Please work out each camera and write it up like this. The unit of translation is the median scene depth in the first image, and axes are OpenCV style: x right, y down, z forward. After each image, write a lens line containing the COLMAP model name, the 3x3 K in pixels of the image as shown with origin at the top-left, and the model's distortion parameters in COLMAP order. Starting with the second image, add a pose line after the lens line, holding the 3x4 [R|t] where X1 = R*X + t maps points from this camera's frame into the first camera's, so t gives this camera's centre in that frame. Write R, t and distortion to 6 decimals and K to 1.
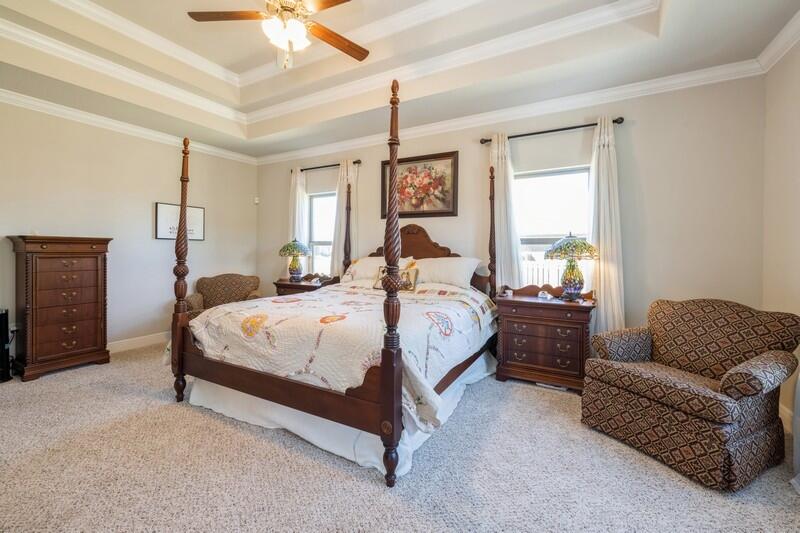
lens RADIAL K [[340.0, 0, 397.4], [0, 340.0, 258.0], [0, 0, 1]] dist [0.005762, 0.000575]
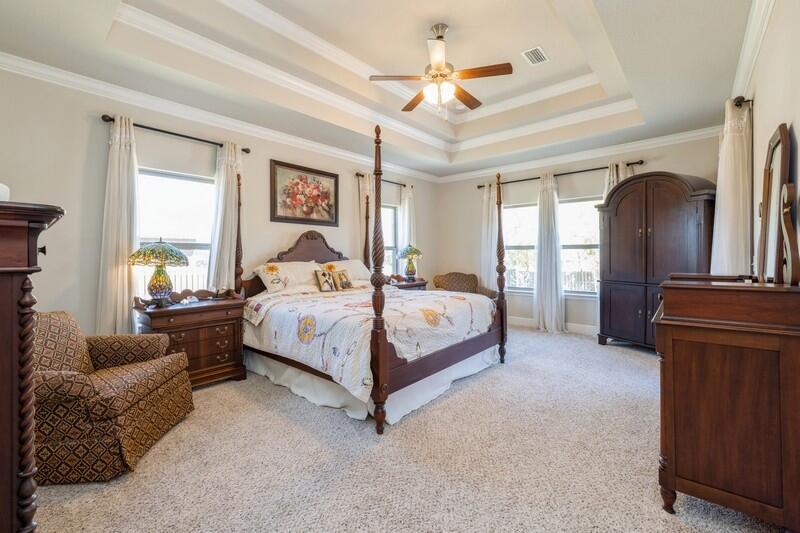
lens RADIAL K [[340.0, 0, 397.4], [0, 340.0, 258.0], [0, 0, 1]] dist [0.005762, 0.000575]
pose [[0.203016, -0.020617, 0.978958, -0.973215], [0.028875, 0.999470, 0.015061, -0.020171], [-0.978749, 0.025209, 0.203504, 0.518996]]
